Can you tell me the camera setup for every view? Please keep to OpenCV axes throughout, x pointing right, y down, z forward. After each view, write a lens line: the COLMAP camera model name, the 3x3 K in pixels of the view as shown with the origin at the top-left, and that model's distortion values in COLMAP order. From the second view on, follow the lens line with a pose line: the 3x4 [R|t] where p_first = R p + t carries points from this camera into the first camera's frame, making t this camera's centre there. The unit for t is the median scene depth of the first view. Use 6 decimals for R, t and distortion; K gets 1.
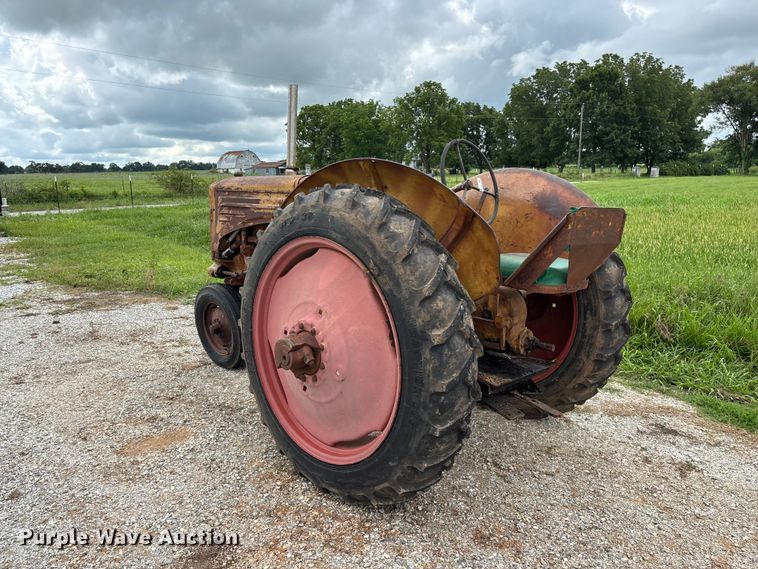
lens RADIAL K [[570.1, 0, 380.8], [0, 570.1, 284.5], [0, 0, 1]] dist [0.059755, -0.062767]
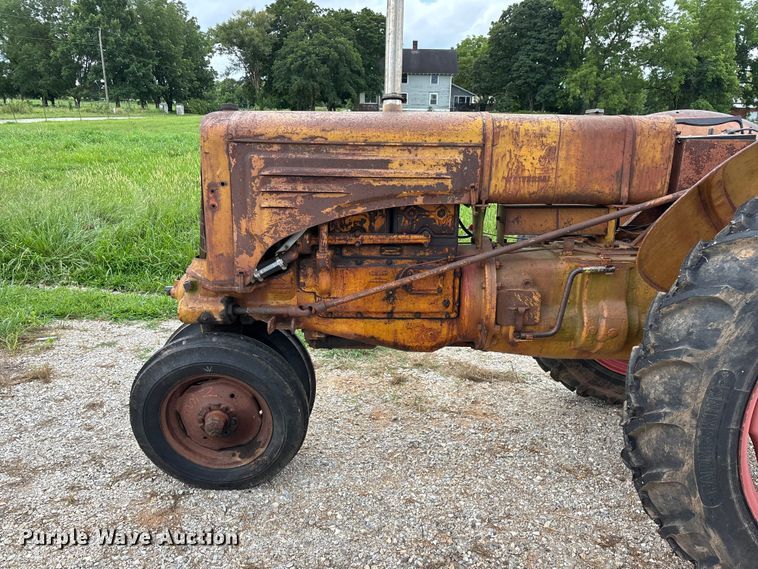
lens RADIAL K [[566.1, 0, 374.8], [0, 566.1, 287.1], [0, 0, 1]] dist [0.062607, -0.071796]
pose [[0.706700, -0.185988, 0.682630, -0.871070], [0.109378, 0.981950, 0.154306, -0.174510], [-0.699007, -0.034383, 0.714287, 0.963900]]
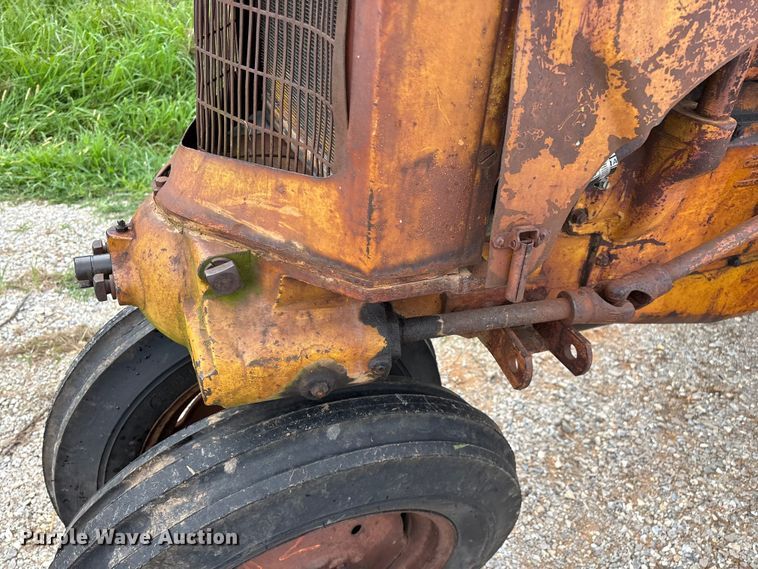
lens RADIAL K [[579.4, 0, 380.9], [0, 579.4, 282.3], [0, 0, 1]] dist [0.035460, -0.043721]
pose [[0.380530, -0.494810, 0.781255, -0.644647], [0.071279, 0.857992, 0.508694, -0.180023], [-0.922018, -0.137886, 0.361761, 1.606390]]
